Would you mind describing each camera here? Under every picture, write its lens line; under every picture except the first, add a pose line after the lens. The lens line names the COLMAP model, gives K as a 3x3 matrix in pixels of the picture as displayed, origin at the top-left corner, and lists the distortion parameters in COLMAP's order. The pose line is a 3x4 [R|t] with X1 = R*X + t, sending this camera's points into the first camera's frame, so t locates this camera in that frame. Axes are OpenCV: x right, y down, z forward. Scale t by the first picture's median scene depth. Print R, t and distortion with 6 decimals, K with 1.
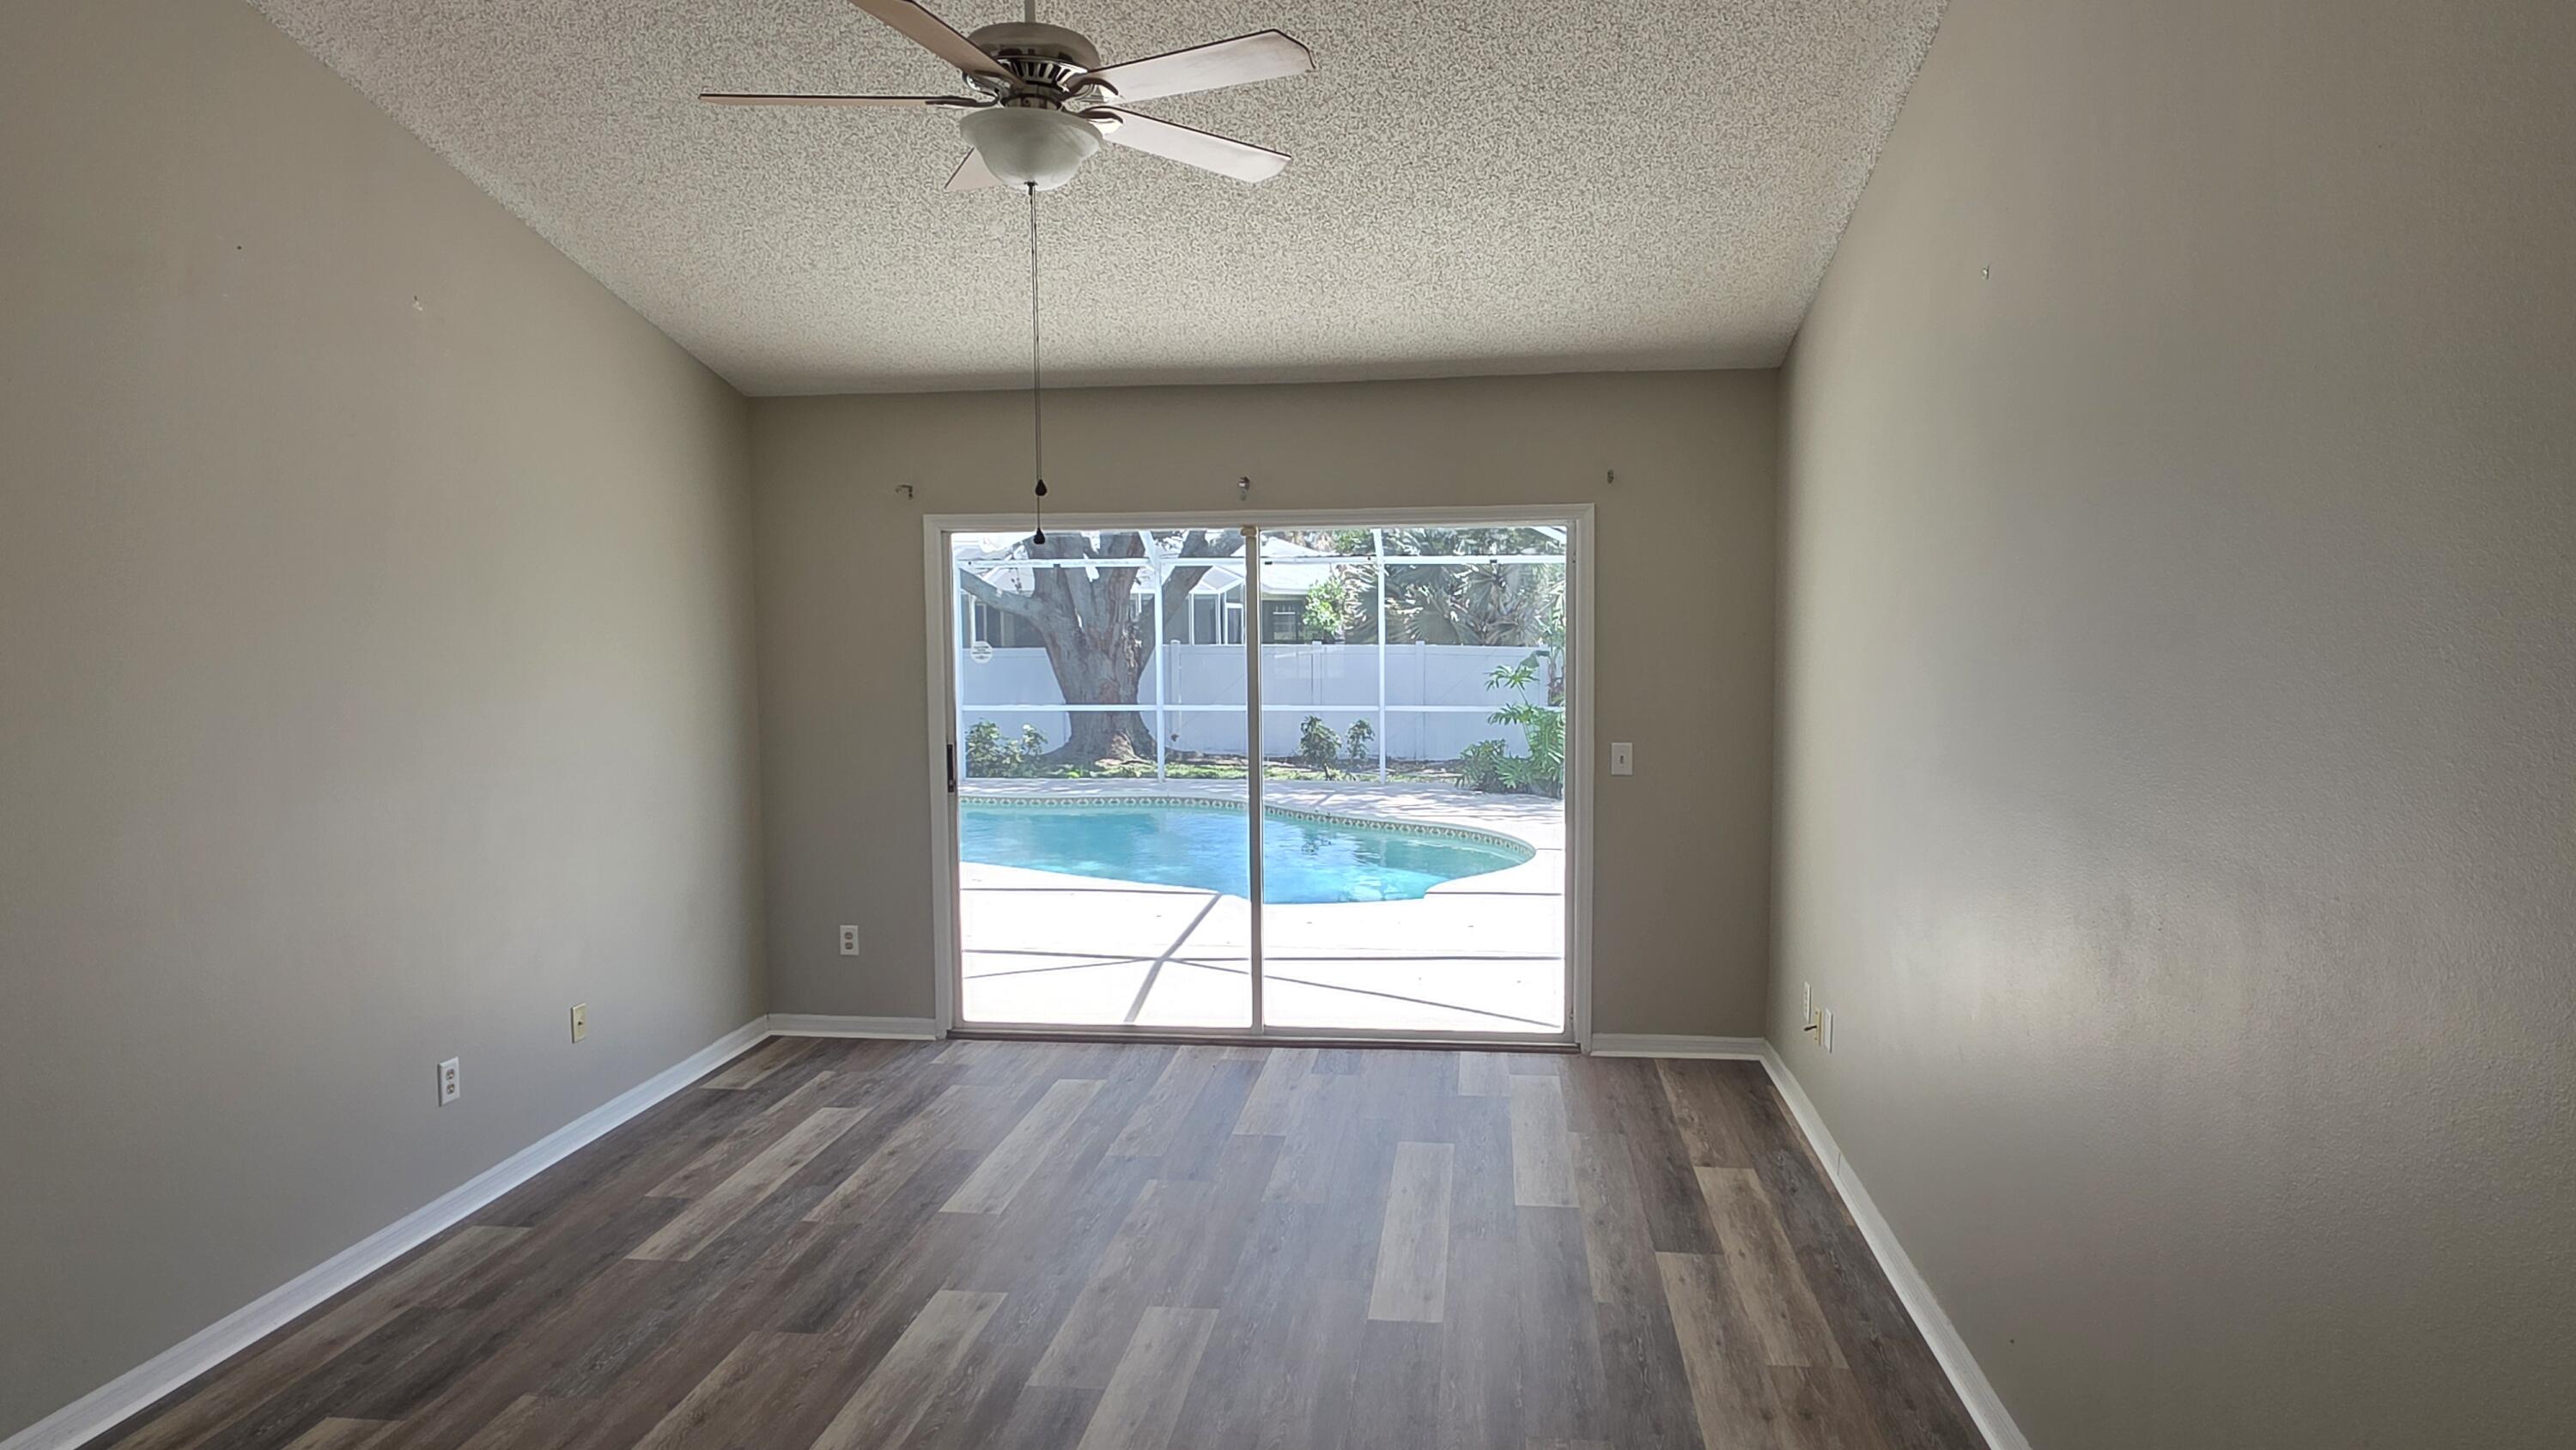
lens RADIAL K [[1533.9, 0, 1304.5], [0, 1533.9, 730.8], [0, 0, 1]] dist [0.004775, -0.003614]
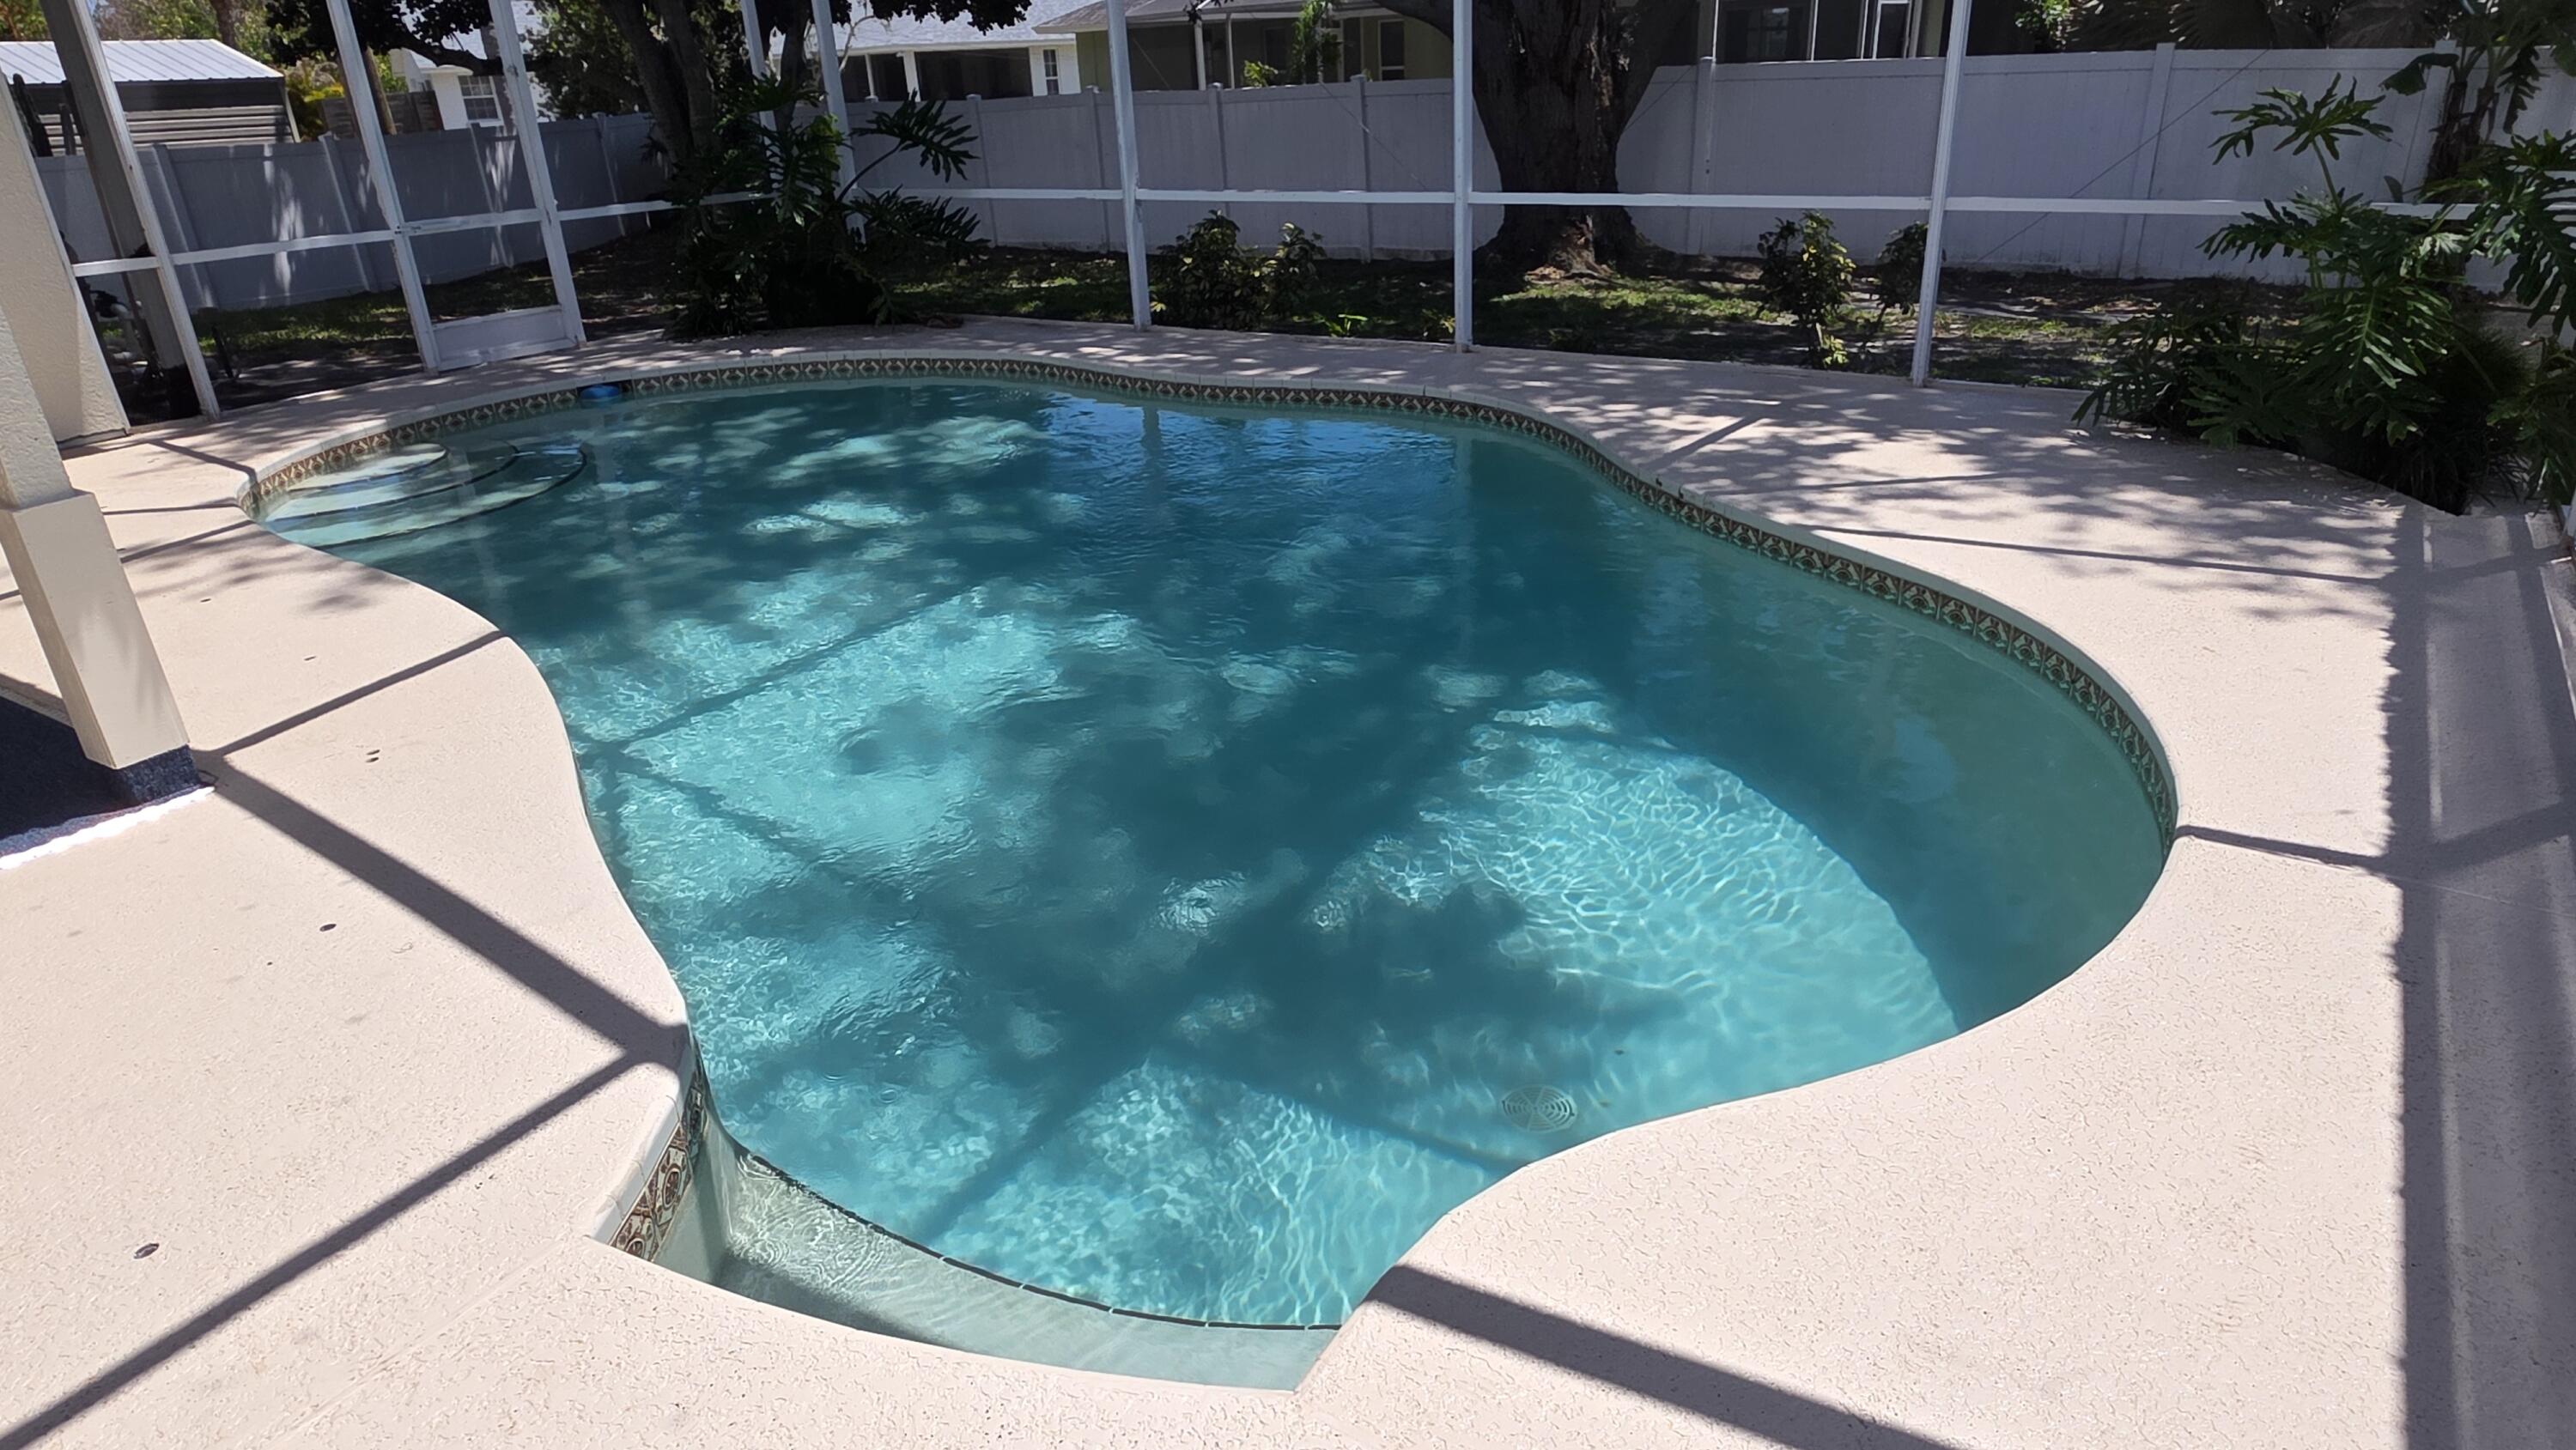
lens RADIAL K [[1533.9, 0, 1304.5], [0, 1533.9, 730.8], [0, 0, 1]] dist [0.004775, -0.003614]
pose [[0.899380, 0.148935, -0.411017, 0.065005], [-0.001362, 0.941129, 0.338044, -0.014809], [0.437167, -0.303470, 0.846635, 0.376055]]
